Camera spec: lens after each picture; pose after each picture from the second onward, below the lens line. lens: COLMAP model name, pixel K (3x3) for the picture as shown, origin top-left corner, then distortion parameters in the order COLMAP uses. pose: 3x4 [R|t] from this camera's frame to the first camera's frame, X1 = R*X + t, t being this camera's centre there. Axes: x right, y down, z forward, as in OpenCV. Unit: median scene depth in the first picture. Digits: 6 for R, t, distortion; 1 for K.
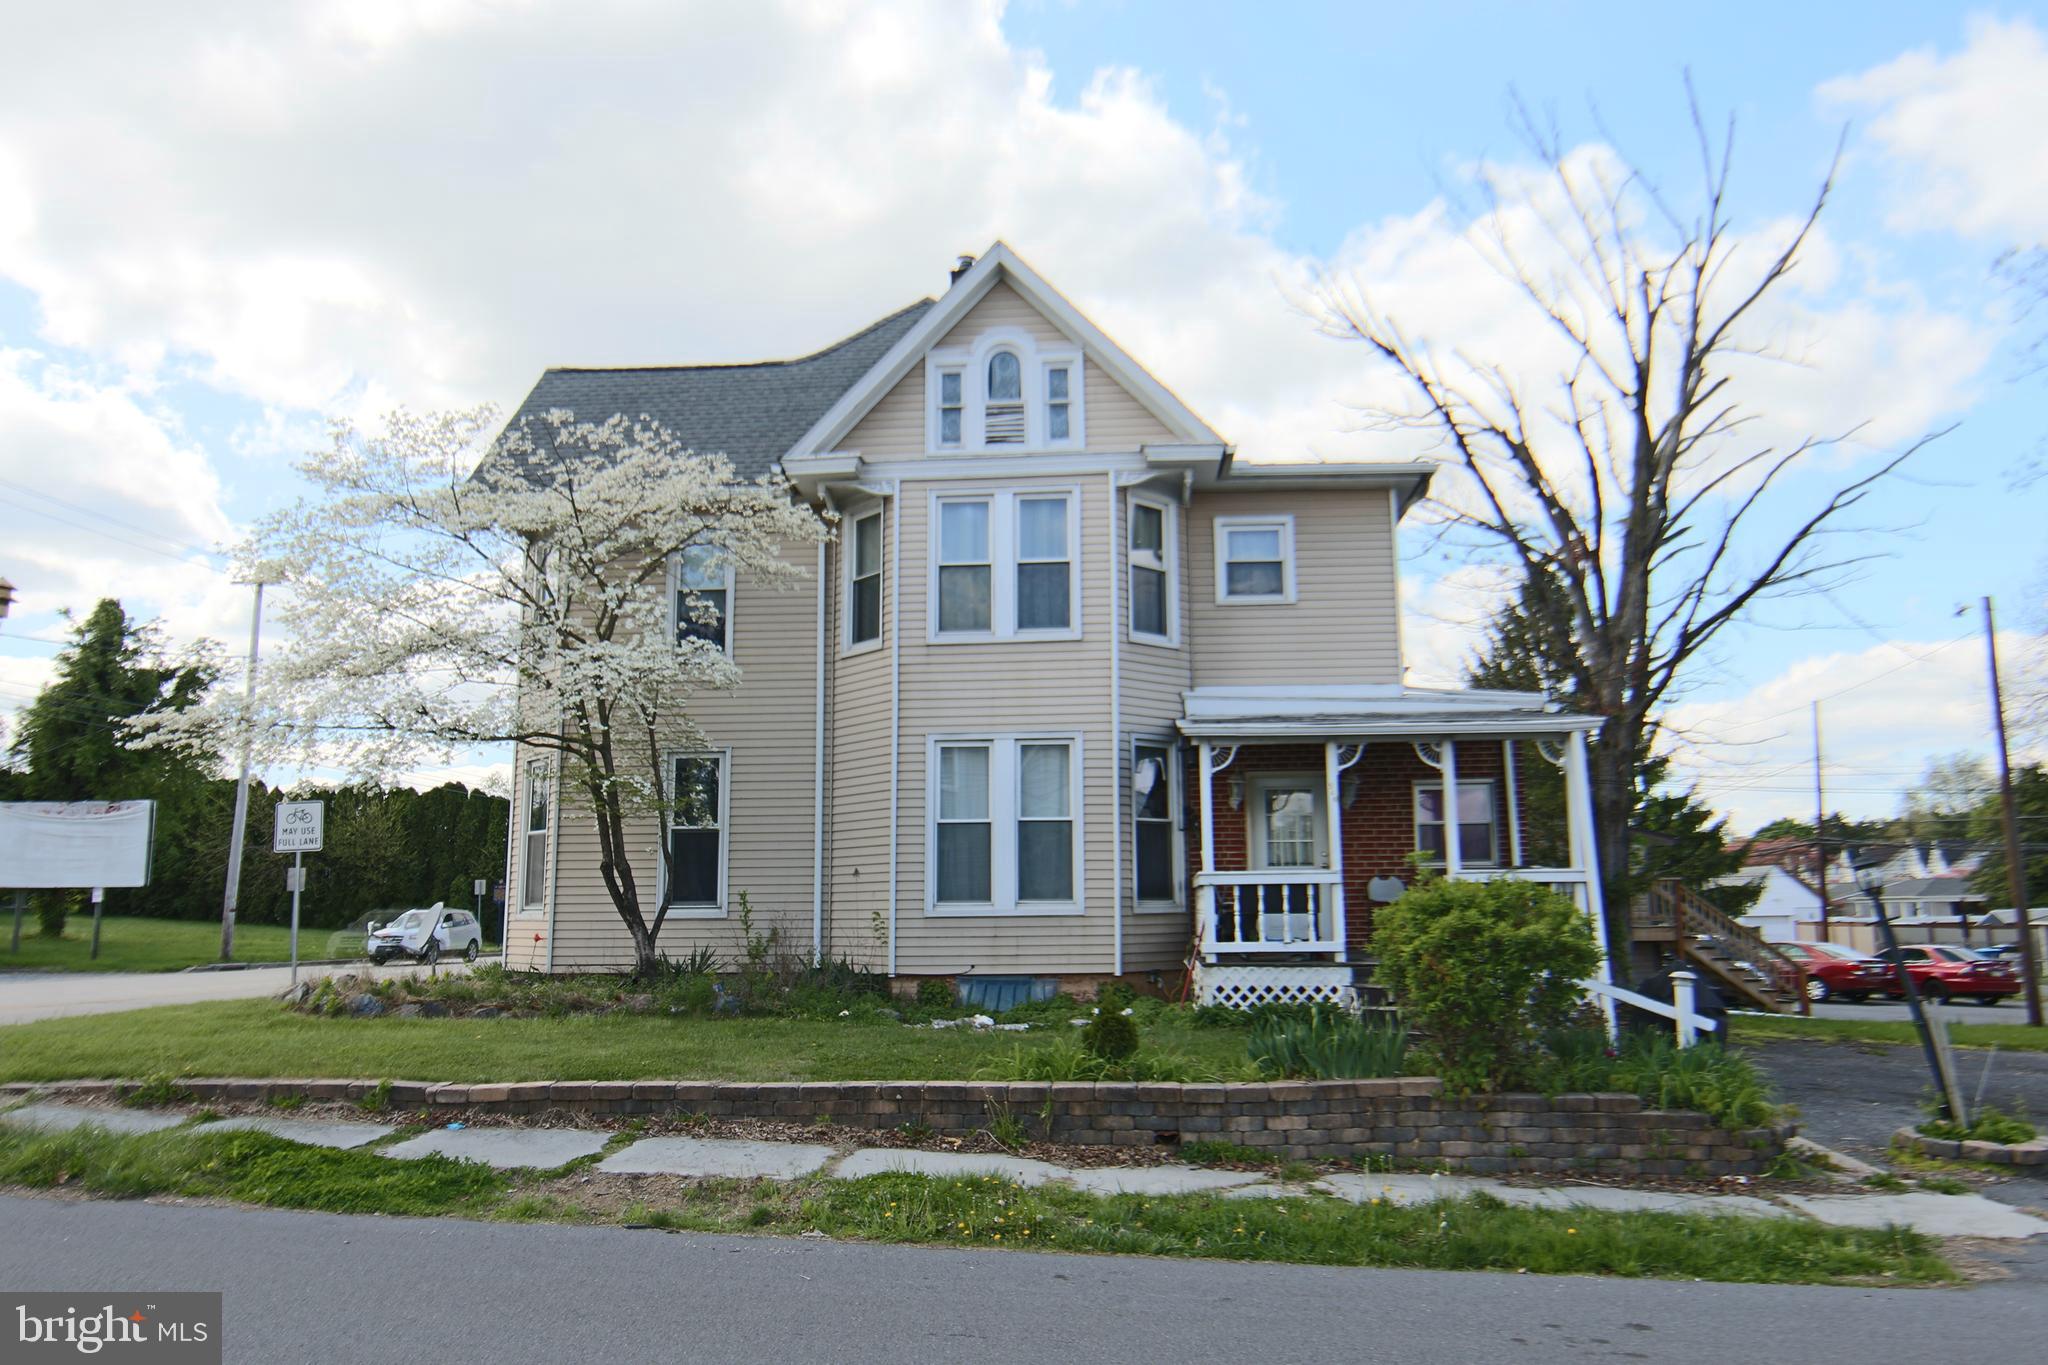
lens RADIAL K [[1437.0, 0, 1024.0], [0, 1437.0, 682.5], [0, 0, 1]] dist [-0.013397, 0.003217]
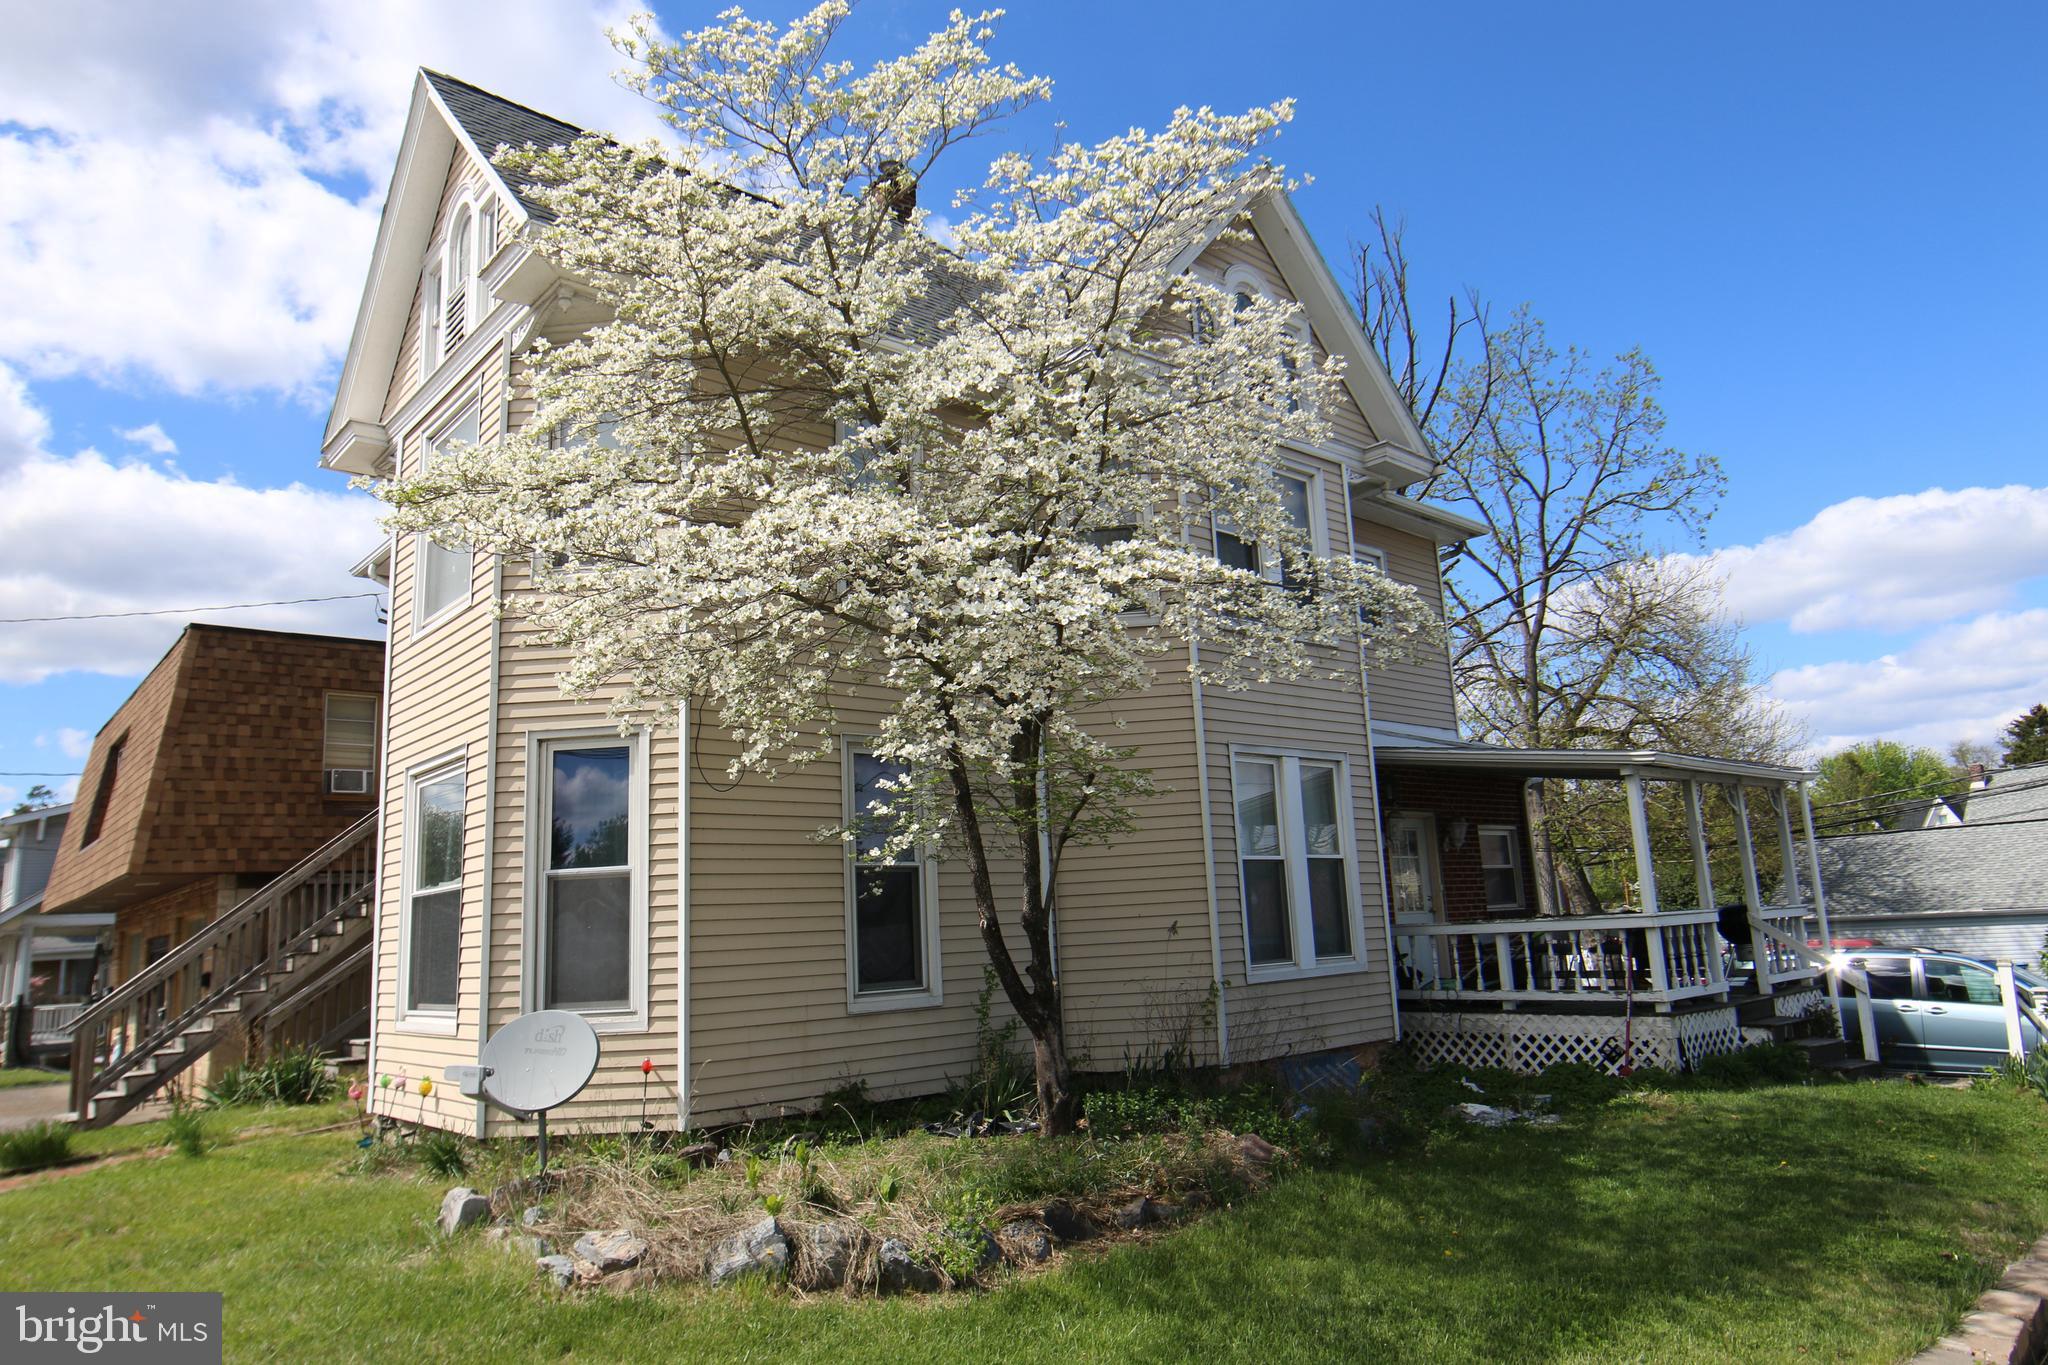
lens RADIAL K [[1289.0, 0, 1024.0], [0, 1289.0, 682.5], [0, 0, 1]] dist [-0.011807, 0.000747]
pose [[0.701820, 0.110588, 0.703719, -0.627376], [-0.068982, 0.993784, -0.087374, 0.070439], [-0.709007, 0.012777, 0.705086, 0.584958]]
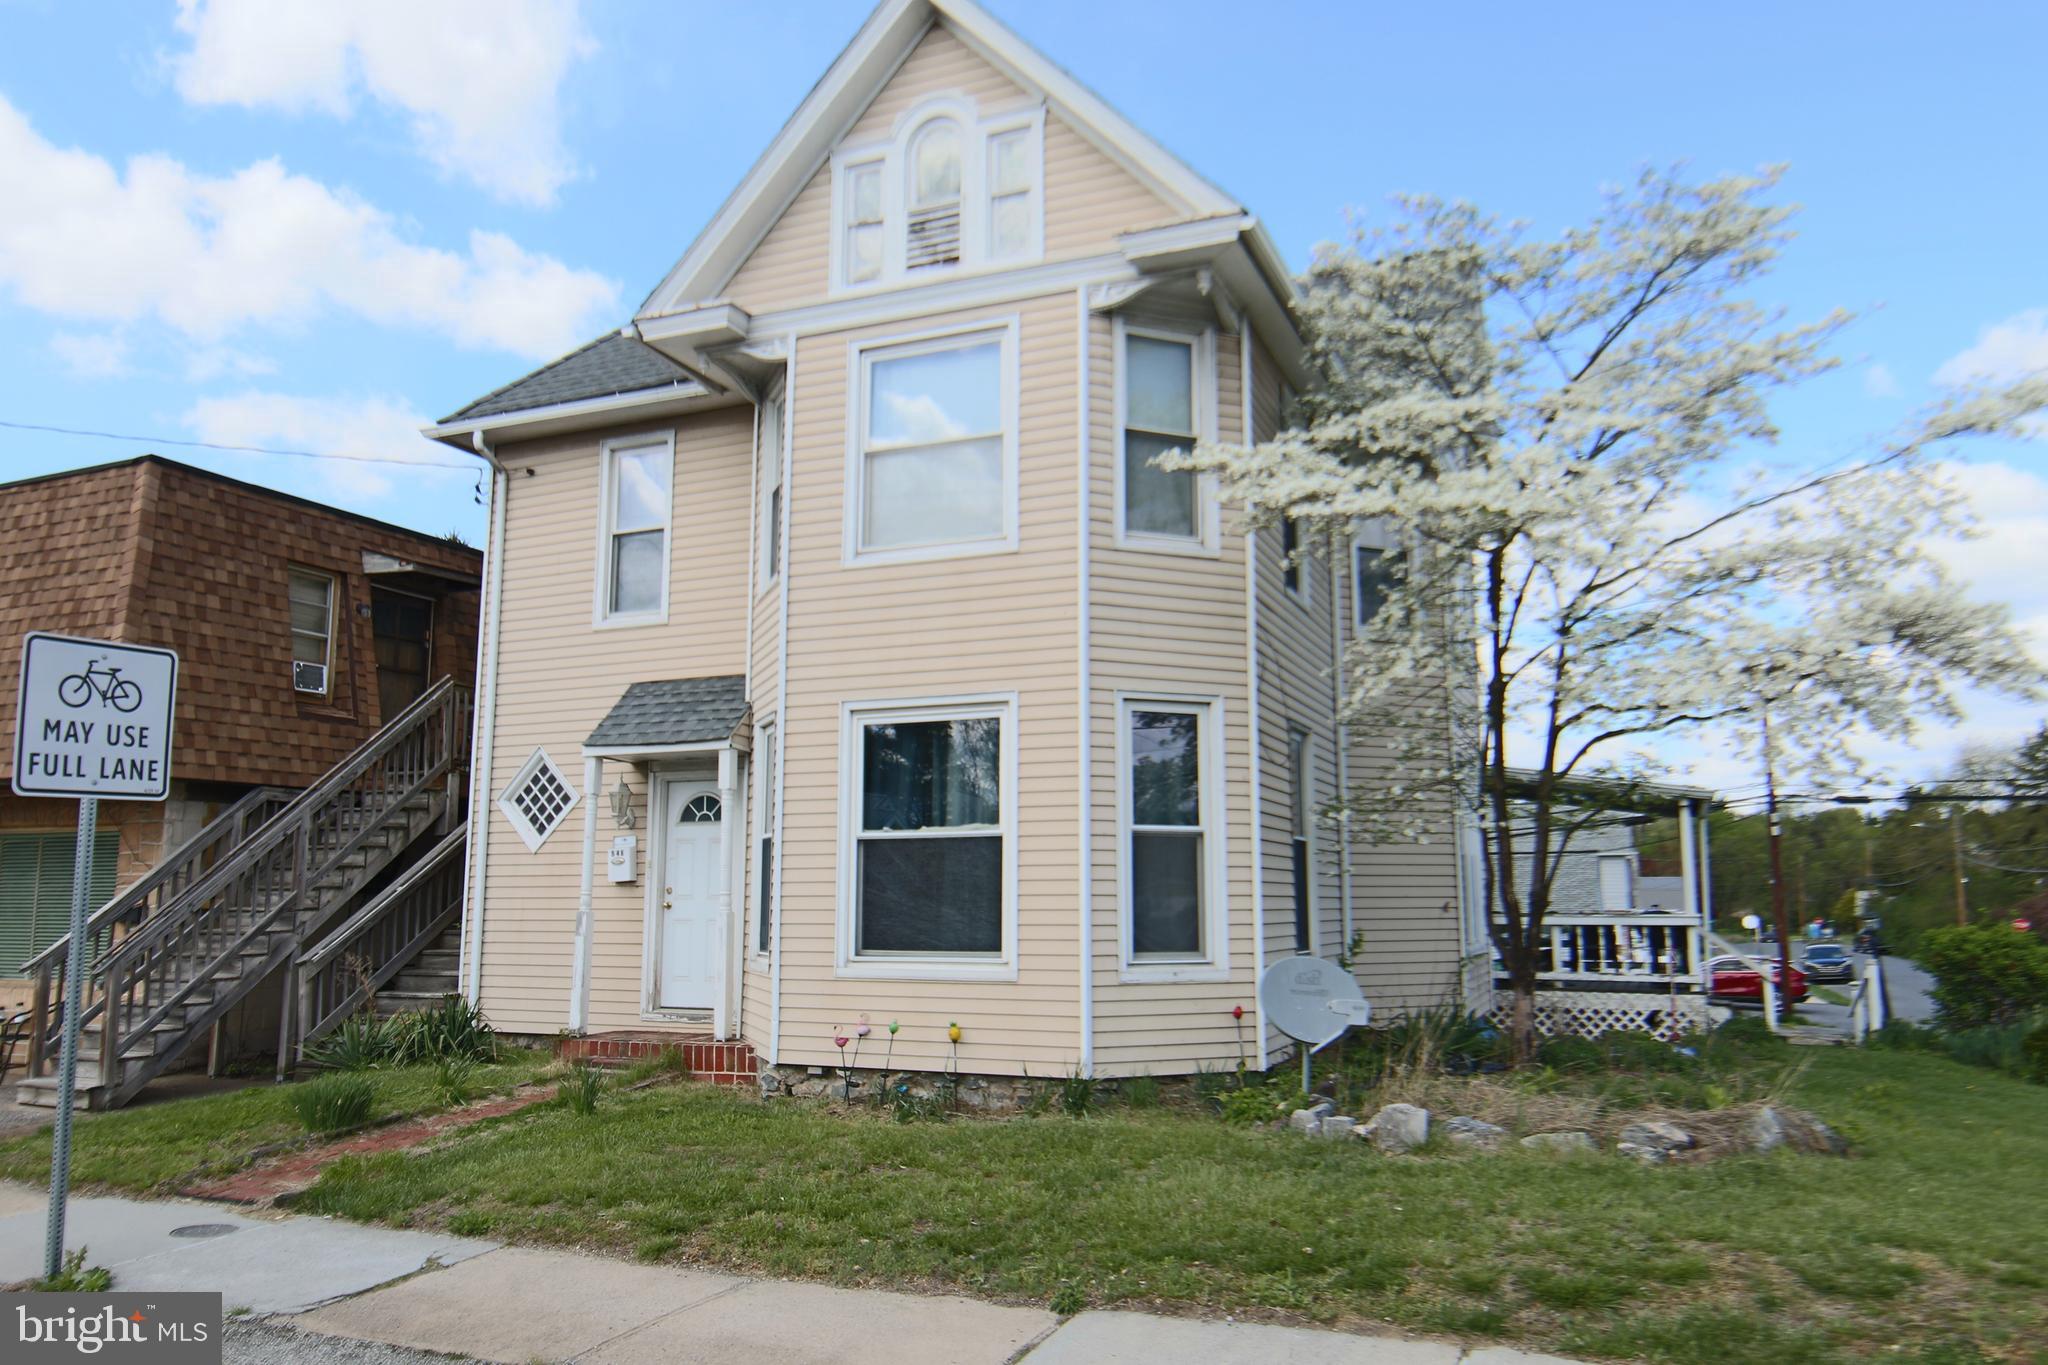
lens RADIAL K [[1437.0, 0, 1024.0], [0, 1437.0, 682.5], [0, 0, 1]] dist [-0.013397, 0.003217]
pose [[0.329410, 0.151410, 0.931968, -0.981091], [-0.150750, 0.982830, -0.106390, 0.127326], [-0.932075, -0.105449, 0.346579, 0.937089]]
